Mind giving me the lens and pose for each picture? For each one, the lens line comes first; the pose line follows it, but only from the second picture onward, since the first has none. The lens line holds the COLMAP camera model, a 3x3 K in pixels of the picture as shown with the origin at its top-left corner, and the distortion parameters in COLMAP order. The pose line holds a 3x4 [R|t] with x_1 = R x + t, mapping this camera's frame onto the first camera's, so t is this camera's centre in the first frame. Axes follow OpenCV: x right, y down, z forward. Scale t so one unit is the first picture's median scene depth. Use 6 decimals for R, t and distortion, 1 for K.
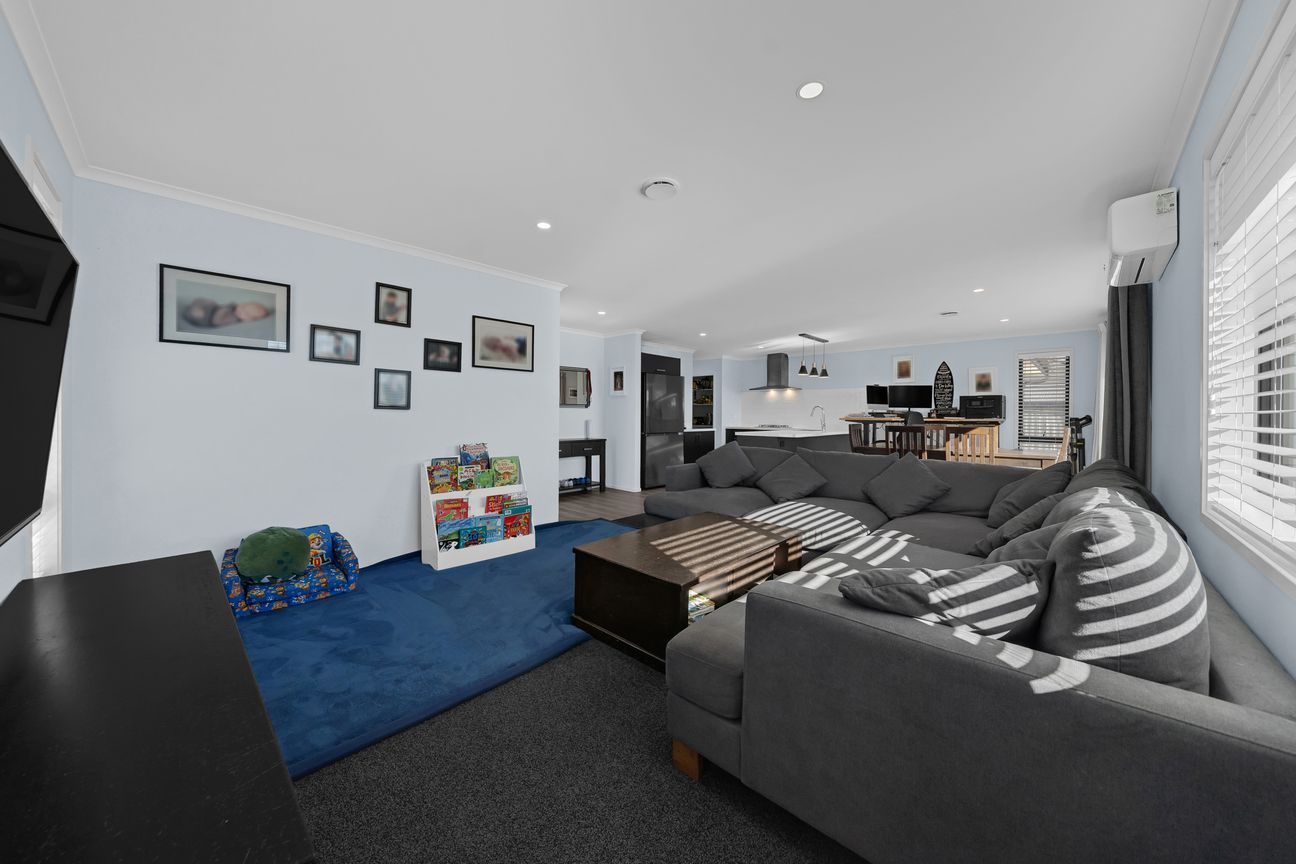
lens RADIAL K [[457.8, 0, 646.4], [0, 457.8, 422.0], [0, 0, 1]] dist [-0.003228, 0.000270]
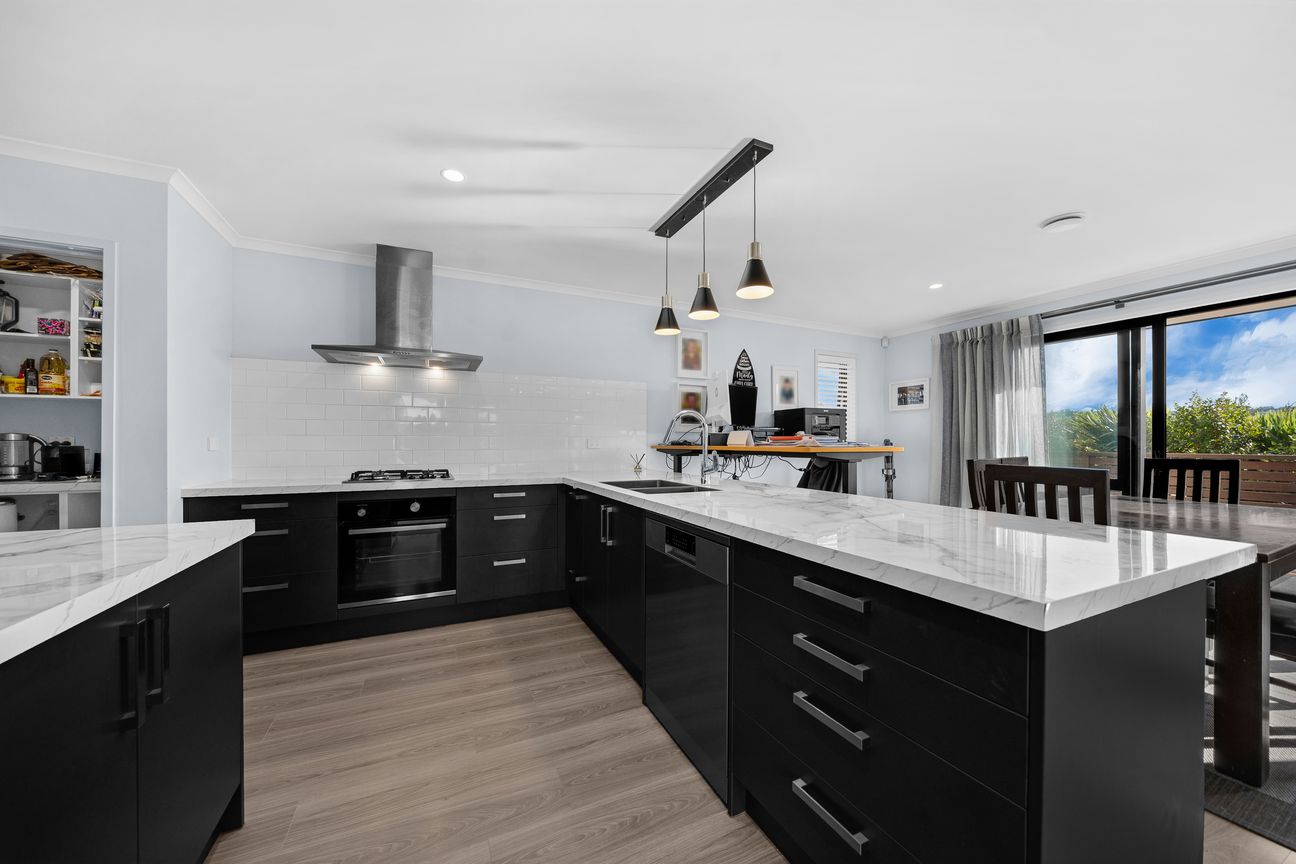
lens RADIAL K [[443.7, 0, 635.8], [0, 443.7, 436.3], [0, 0, 1]] dist [-0.003422, -0.000259]
pose [[0.359903, 0.007542, 0.932959, 0.056511], [0.005681, 0.999931, -0.010275, -0.013869], [-0.932972, 0.008998, 0.359835, 0.930900]]
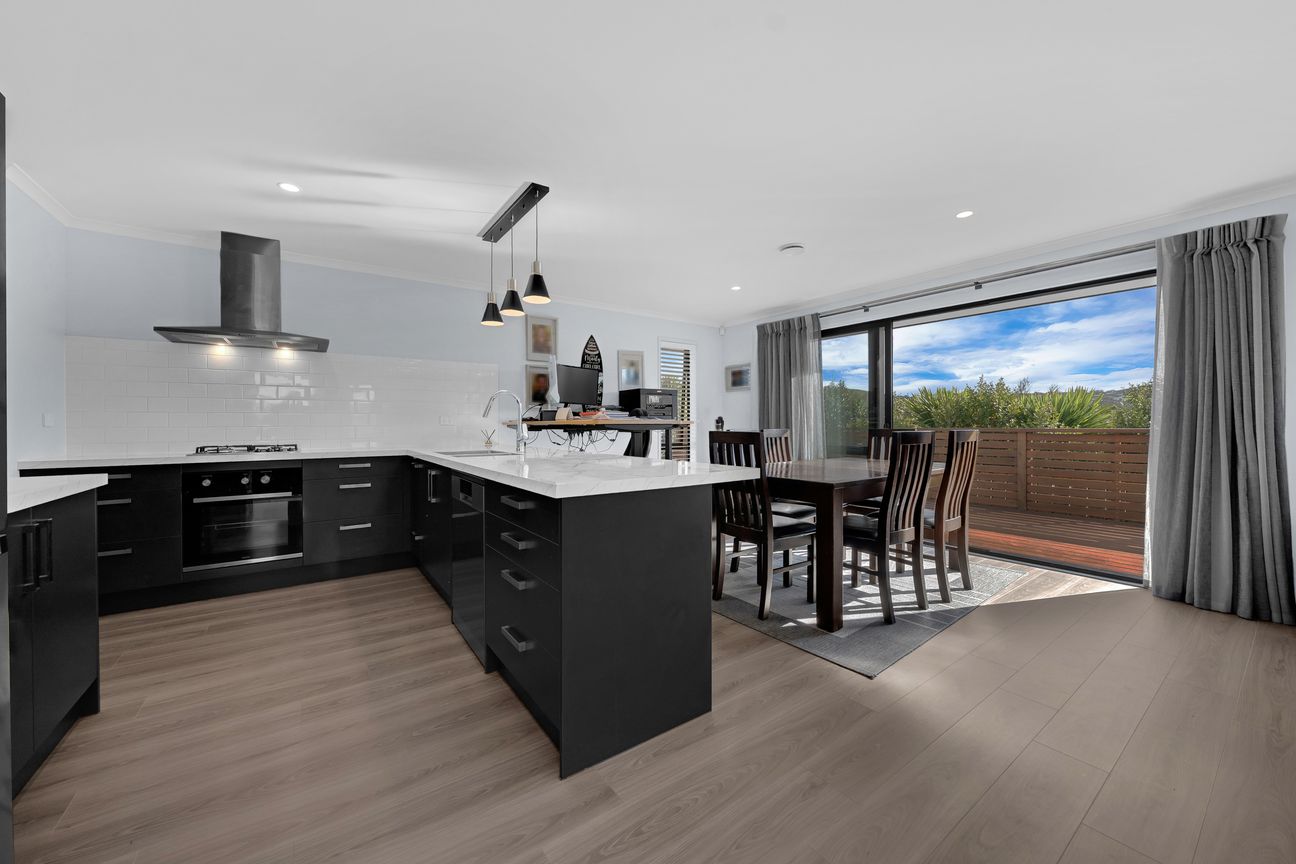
lens RADIAL K [[479.5, 0, 617.6], [0, 479.5, 420.1], [0, 0, 1]] dist [-0.008251, 0.001025]
pose [[0.222959, 0.002298, 0.974825, -0.020741], [0.008797, 0.999952, -0.004369, -0.006460], [-0.974788, 0.009549, 0.222928, 0.814856]]
